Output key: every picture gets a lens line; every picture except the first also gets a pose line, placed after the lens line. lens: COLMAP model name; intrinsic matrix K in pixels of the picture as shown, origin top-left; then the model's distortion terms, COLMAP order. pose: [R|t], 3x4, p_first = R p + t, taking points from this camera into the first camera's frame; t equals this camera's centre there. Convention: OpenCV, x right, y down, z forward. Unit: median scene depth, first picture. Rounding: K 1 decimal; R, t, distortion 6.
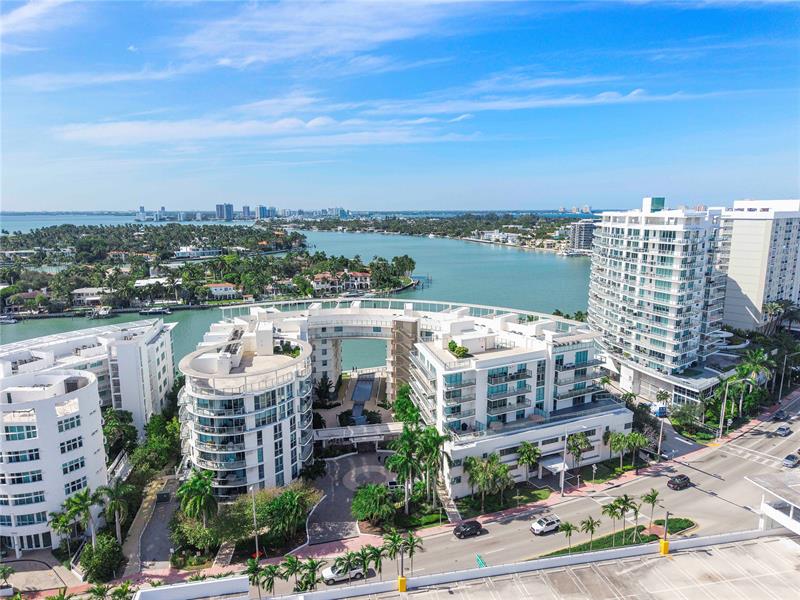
lens RADIAL K [[548.4, 0, 403.7], [0, 548.4, 314.3], [0, 0, 1]] dist [0.008710, 0.000752]
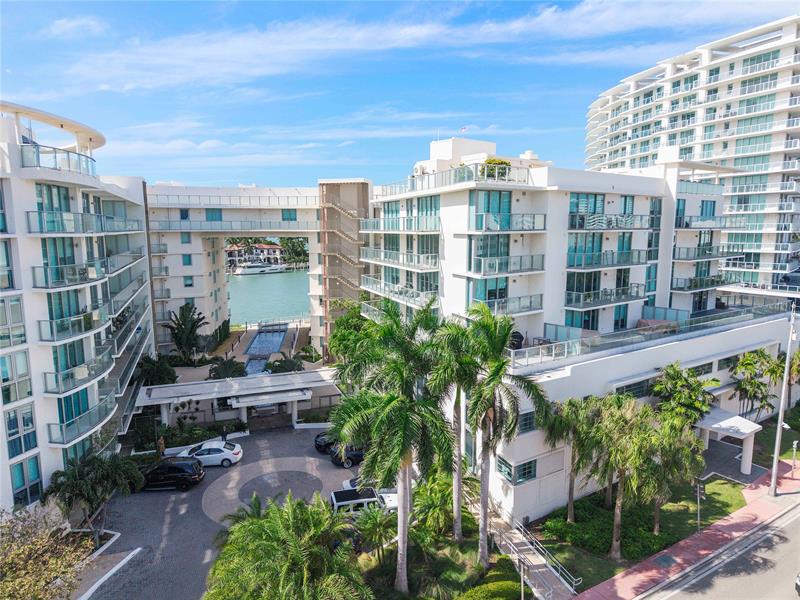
lens RADIAL K [[548.4, 0, 403.7], [0, 548.4, 314.3], [0, 0, 1]] dist [0.008710, 0.000752]
pose [[0.987464, -0.035933, 0.153698, -0.029940], [0.040614, 0.998798, -0.027427, 0.184940], [-0.152528, 0.033325, 0.987737, 0.585906]]
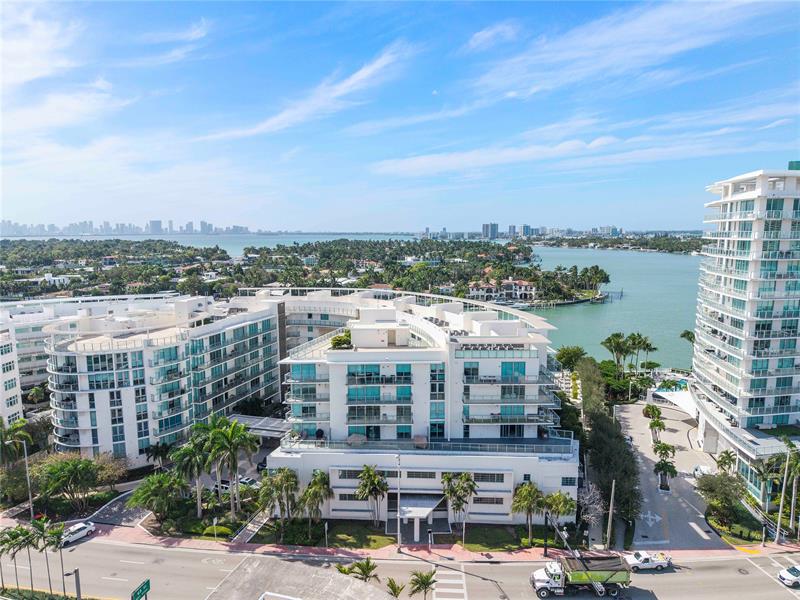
lens RADIAL K [[539.9, 0, 400.9], [0, 539.9, 308.3], [0, 0, 1]] dist [0.013145, -0.007576]
pose [[0.879174, 0.066814, -0.471793, 0.546946], [-0.088584, 0.995778, -0.024054, 0.029811], [0.468194, 0.062941, 0.881381, 0.329059]]
